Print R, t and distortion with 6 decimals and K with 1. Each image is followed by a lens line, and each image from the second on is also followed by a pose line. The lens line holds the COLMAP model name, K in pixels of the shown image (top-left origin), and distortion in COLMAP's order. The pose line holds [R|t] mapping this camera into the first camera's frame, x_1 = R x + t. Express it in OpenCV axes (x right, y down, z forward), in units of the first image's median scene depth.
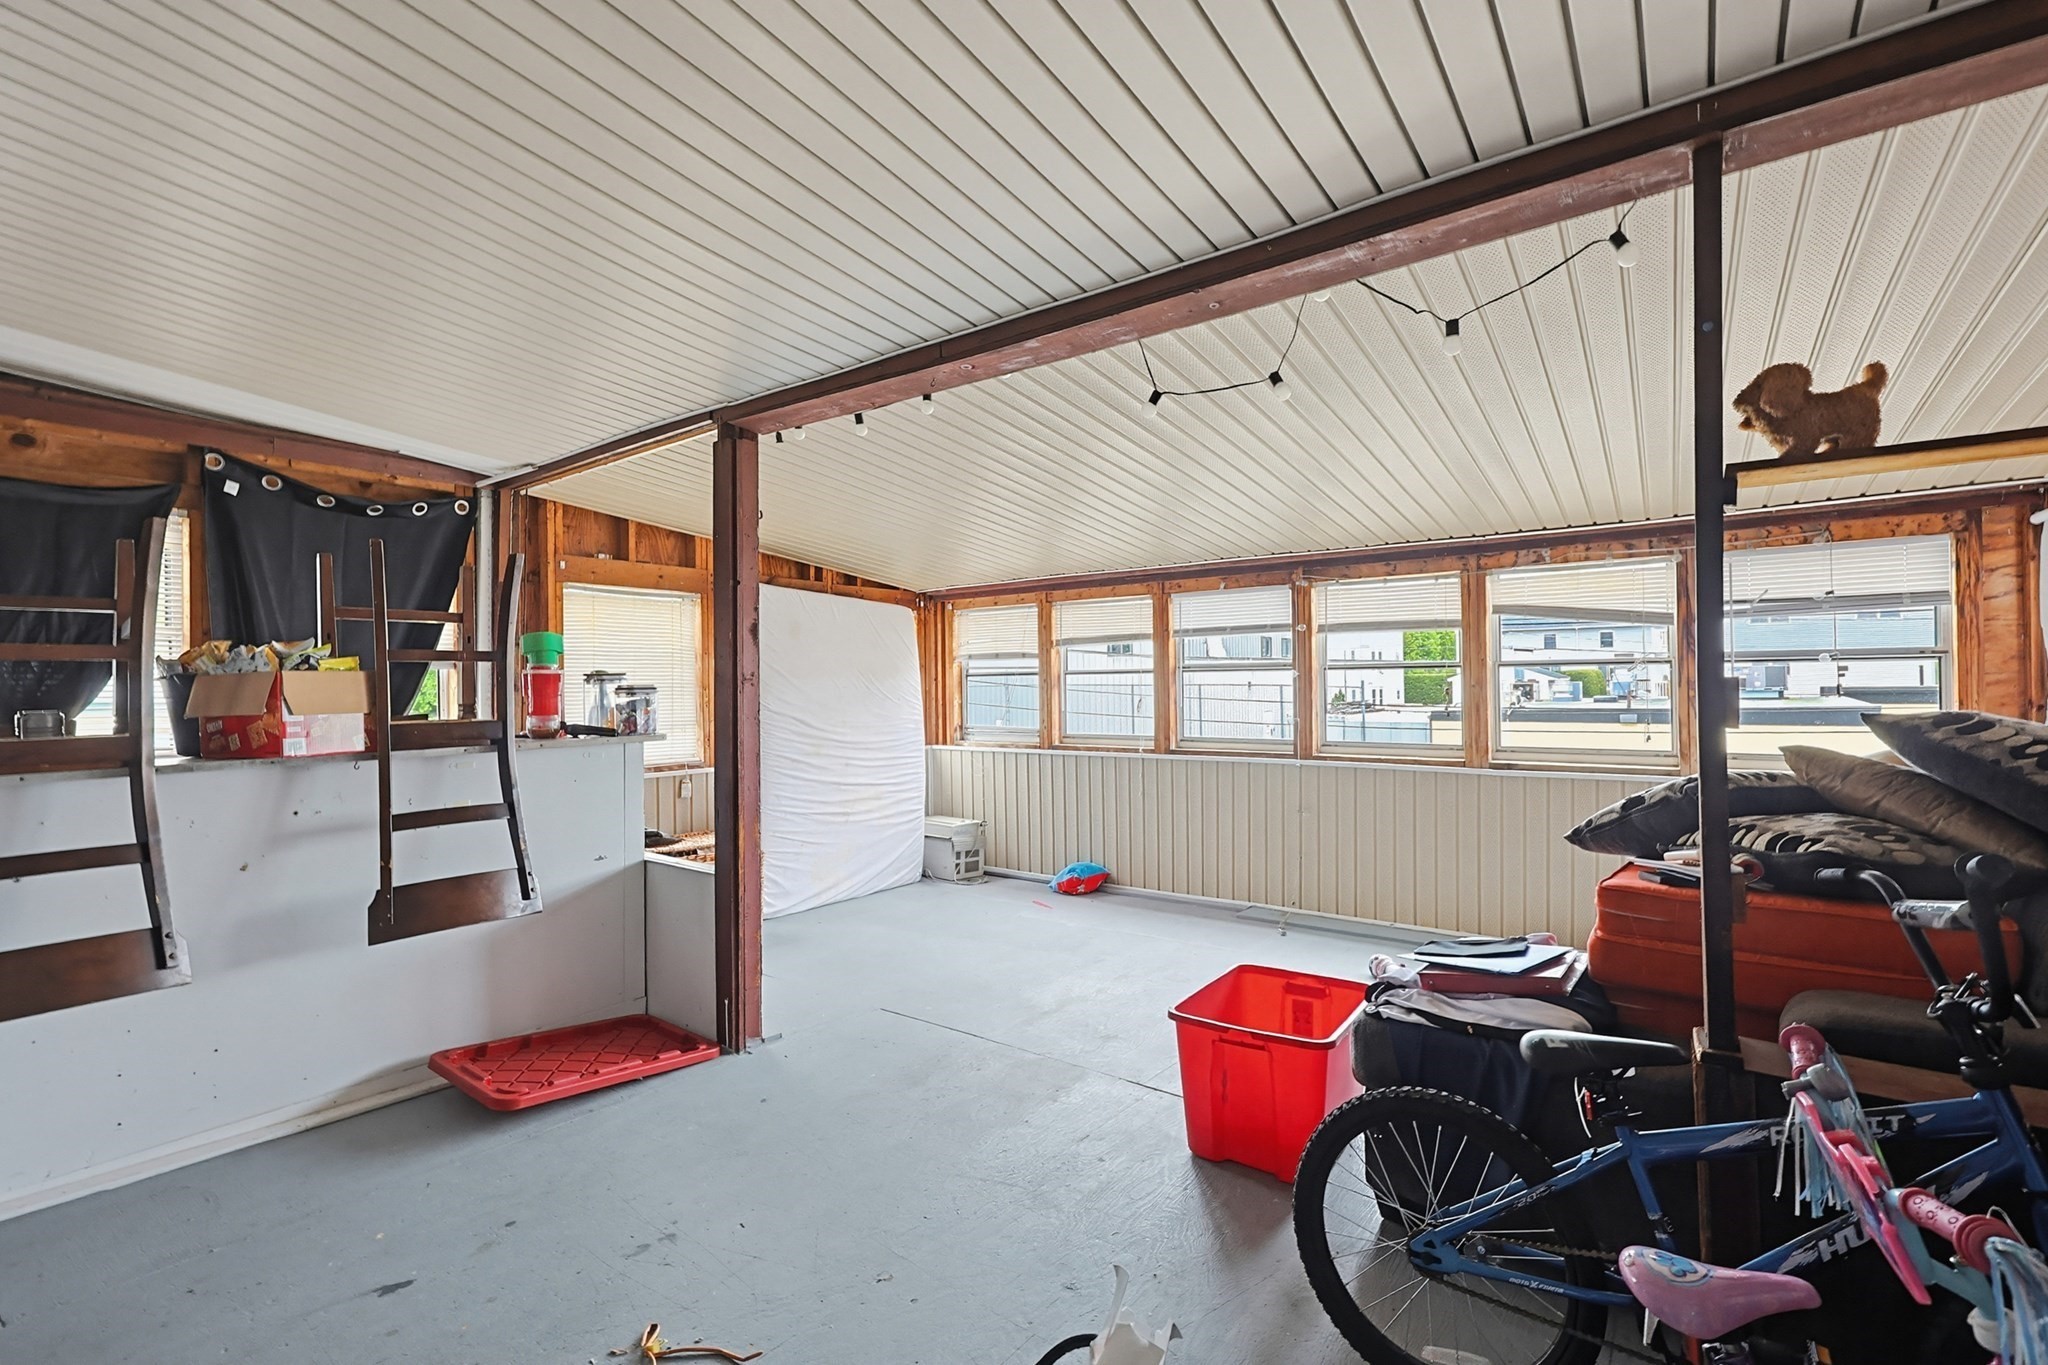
lens RADIAL K [[886.2, 0, 1025.8], [0, 886.2, 685.3], [0, 0, 1]] dist [-0.006128, -0.000172]
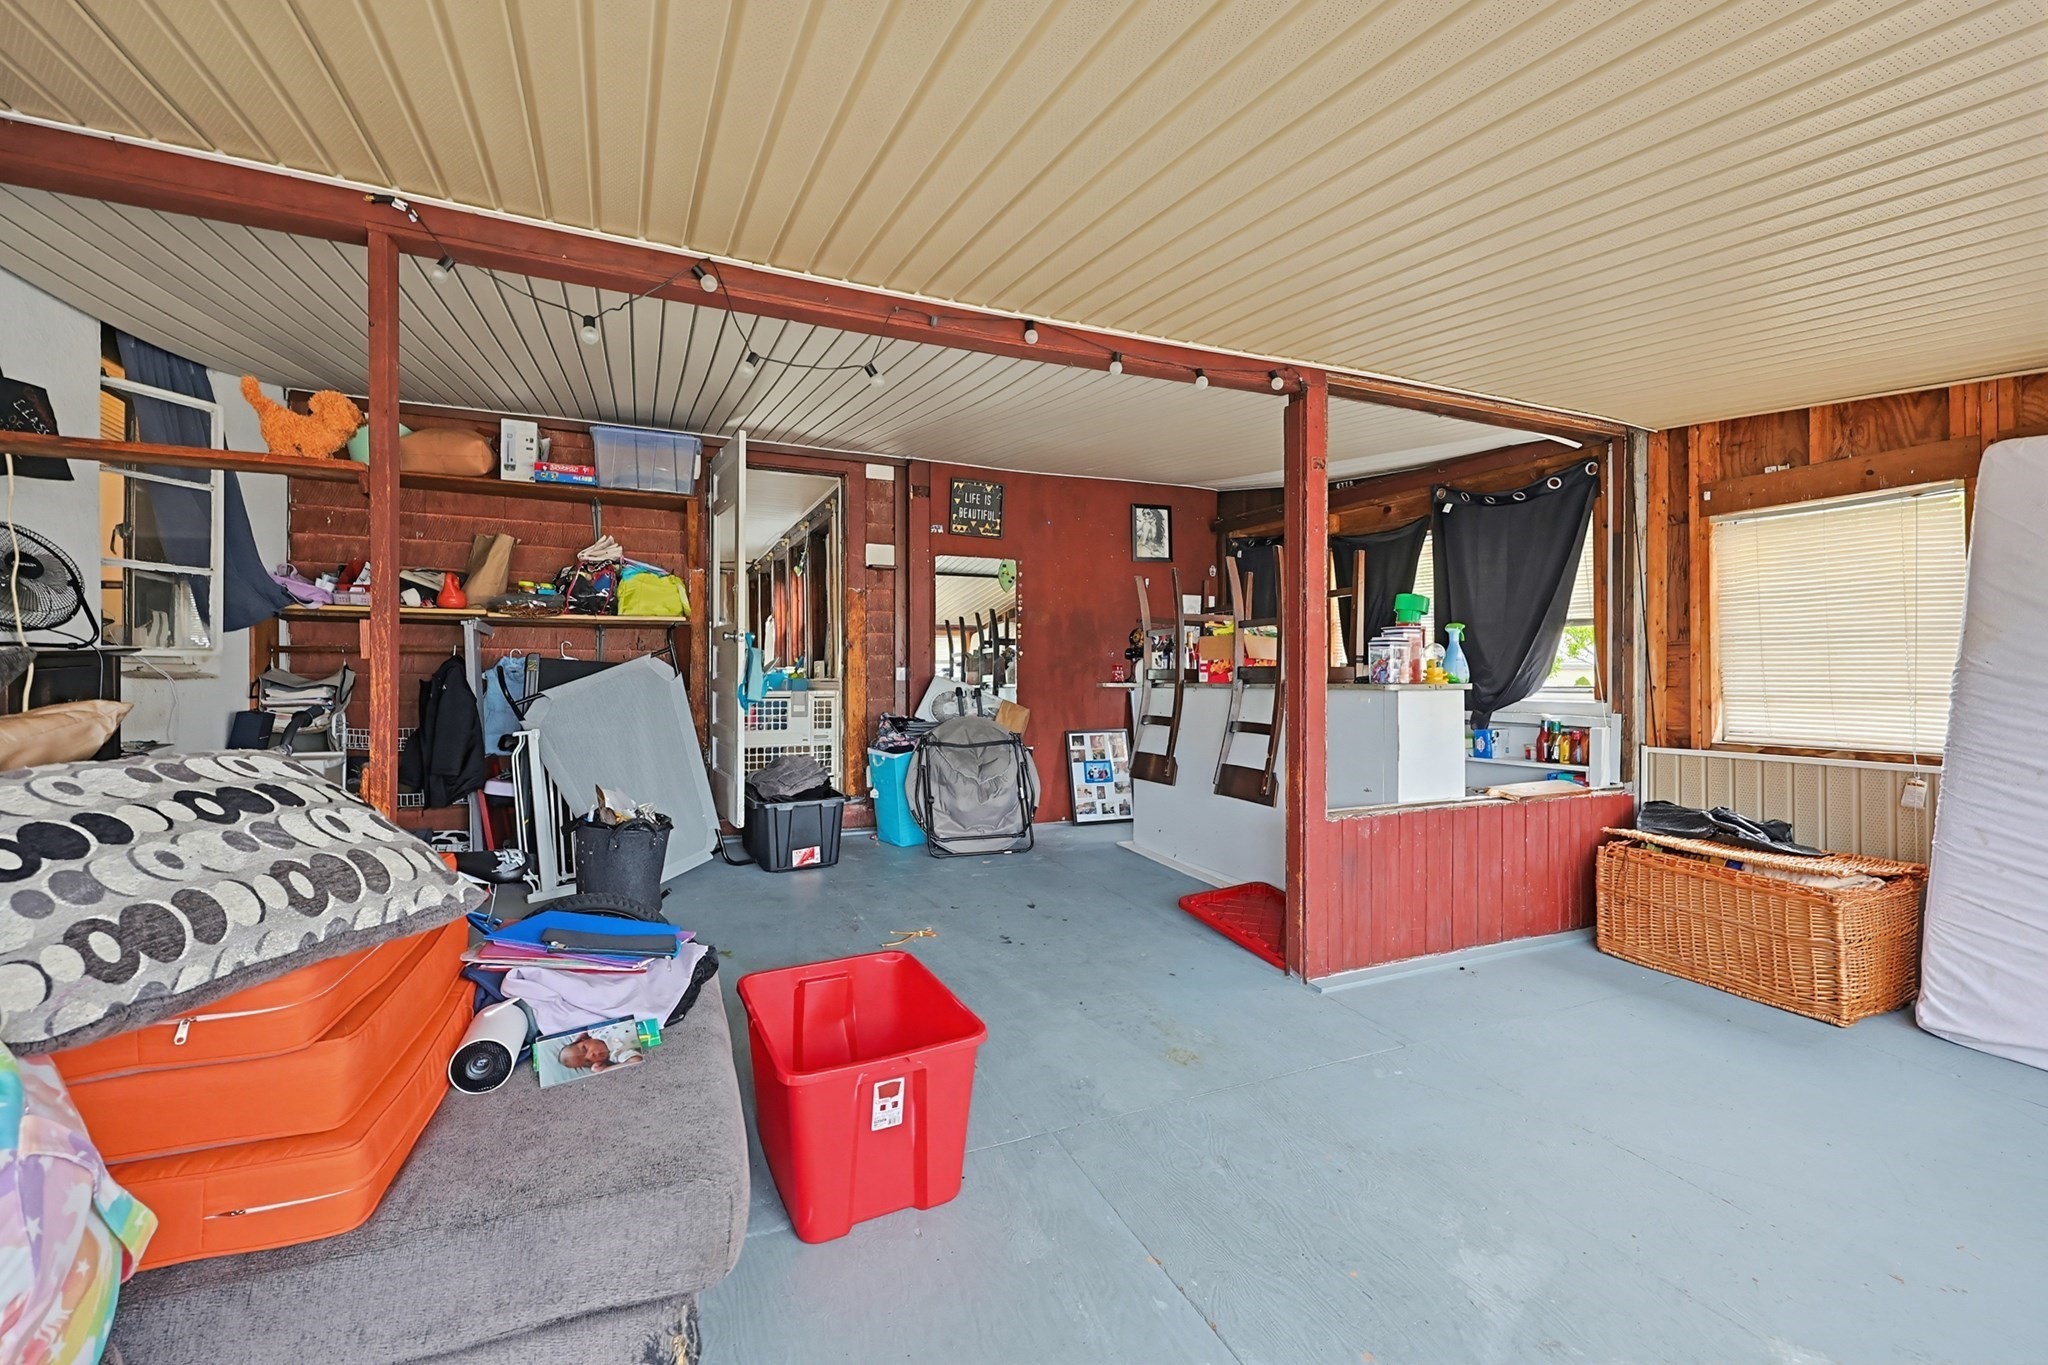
lens RADIAL K [[886.2, 0, 1023.5], [0, 886.2, 678.1], [0, 0, 1]] dist [-0.006128, -0.000172]
pose [[-0.471398, 0.006426, -0.881897, 0.595422], [0.002931, 0.999979, 0.005720, 0.035481], [0.881916, 0.000112, -0.471407, 0.926677]]
